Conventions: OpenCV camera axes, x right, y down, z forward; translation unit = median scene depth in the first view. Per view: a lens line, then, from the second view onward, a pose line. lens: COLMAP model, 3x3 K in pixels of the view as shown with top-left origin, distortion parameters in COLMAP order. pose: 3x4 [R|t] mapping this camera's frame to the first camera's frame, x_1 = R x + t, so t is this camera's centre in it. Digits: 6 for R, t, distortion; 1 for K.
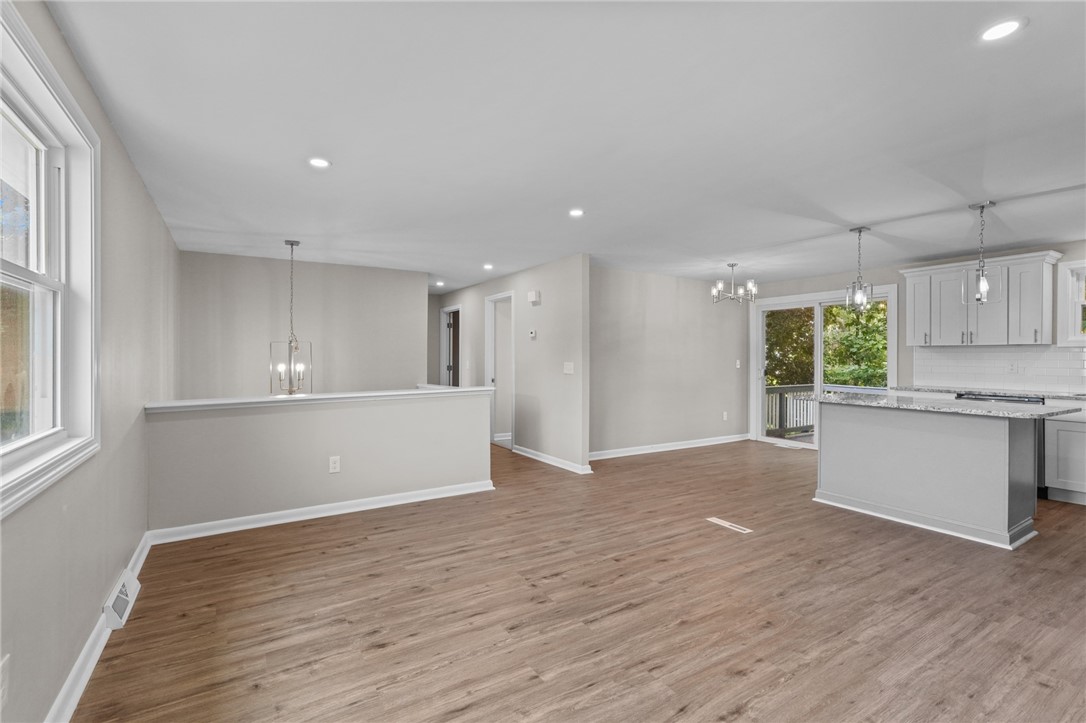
lens RADIAL K [[491.9, 0, 540.1], [0, 491.9, 360.6], [0, 0, 1]] dist [-0.009513, 0.008397]
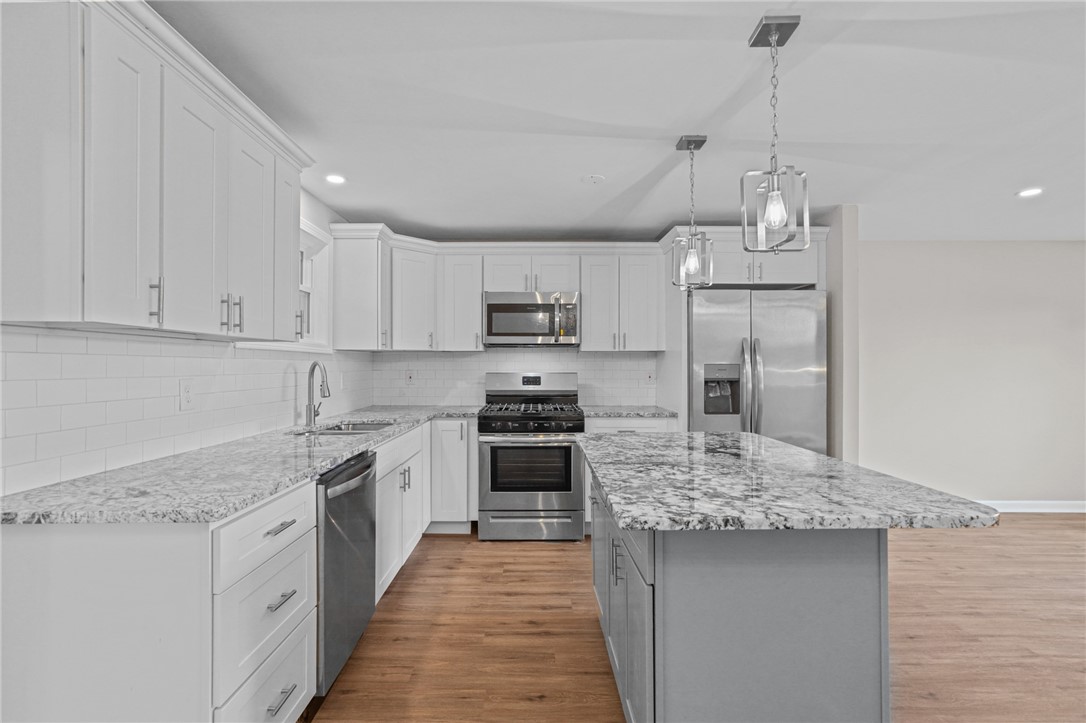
lens RADIAL K [[503.2, 0, 537.7], [0, 503.2, 364.0], [0, 0, 1]] dist [-0.011715, 0.010906]
pose [[-0.852585, -0.004771, 0.522567, 0.888042], [-0.000308, 0.999963, 0.008627, -0.027001], [-0.522589, 0.007194, -0.852555, 2.081004]]
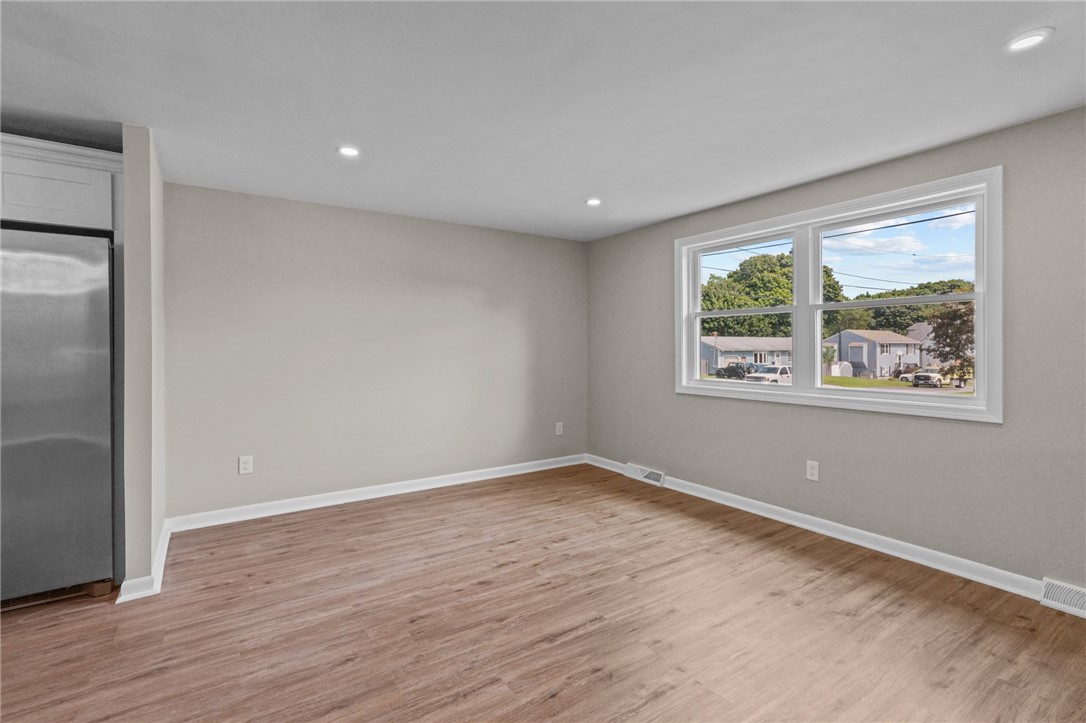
lens RADIAL K [[500.6, 0, 542.8], [0, 500.6, 347.1], [0, 0, 1]] dist [-0.012172, 0.011838]
pose [[-0.999453, 0.000017, -0.033085, 0.194159], [-0.000200, 0.999979, 0.006541, -0.009341], [0.033084, 0.006544, -0.999431, 1.588868]]
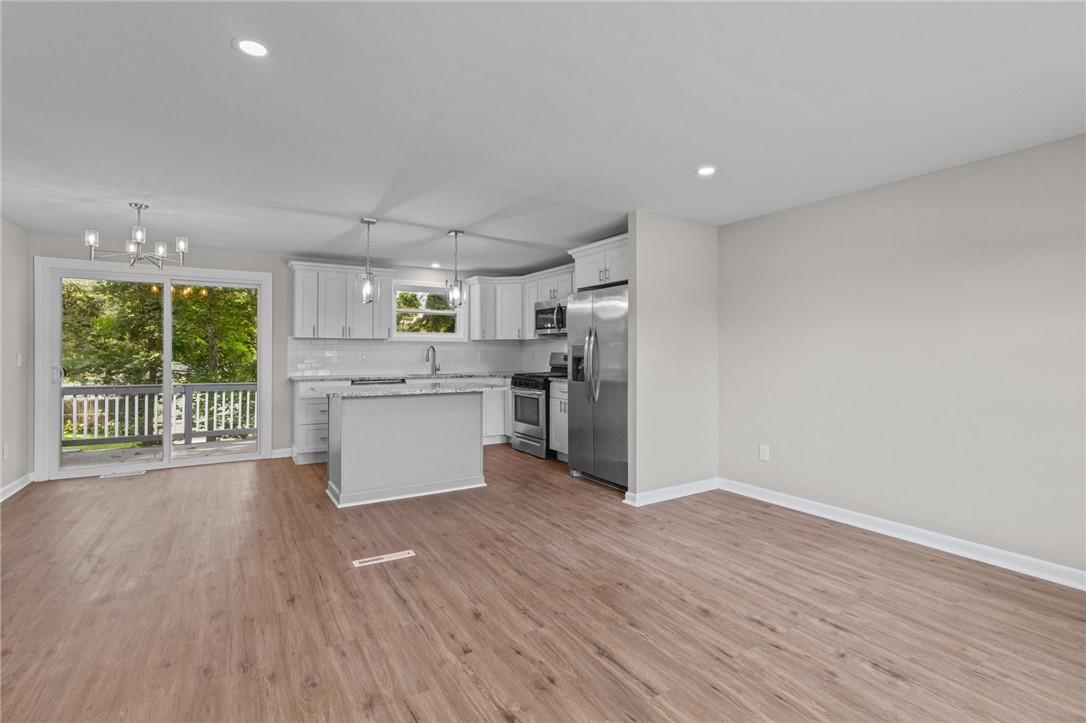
lens RADIAL K [[510.7, 0, 545.4], [0, 510.7, 346.2], [0, 0, 1]] dist [-0.001180, 0.001036]
pose [[-0.000576, 0.006460, 0.999979, -0.566040], [0.005851, 0.999962, -0.006457, -0.003258], [-0.999983, 0.005847, -0.000614, 0.934235]]
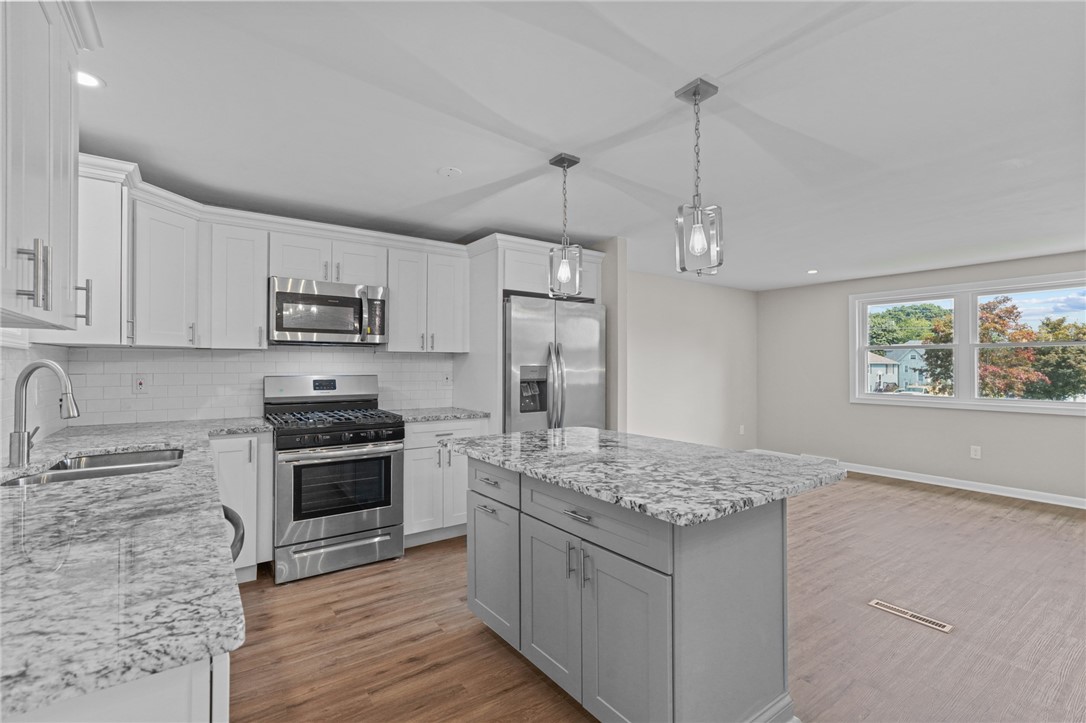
lens RADIAL K [[491.9, 0, 540.1], [0, 491.9, 360.6], [0, 0, 1]] dist [-0.009513, 0.008397]
pose [[-0.997854, -0.007837, -0.065007, 1.210230], [-0.007776, 0.999969, -0.001190, -0.028865], [0.065015, -0.000682, -0.997884, 2.108155]]
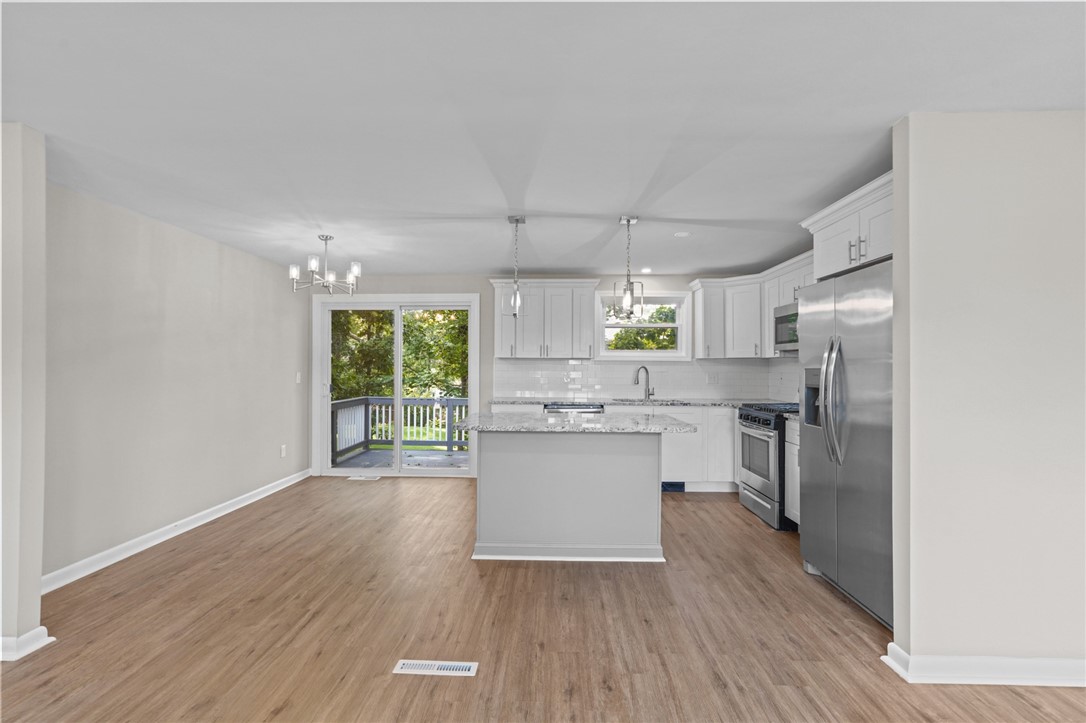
lens RADIAL K [[491.9, 0, 540.1], [0, 491.9, 360.6], [0, 0, 1]] dist [-0.009513, 0.008397]
pose [[0.551131, 0.008528, 0.834375, -0.039015], [0.002556, 0.999926, -0.011908, -0.022133], [-0.834415, 0.008696, 0.551068, 0.733939]]
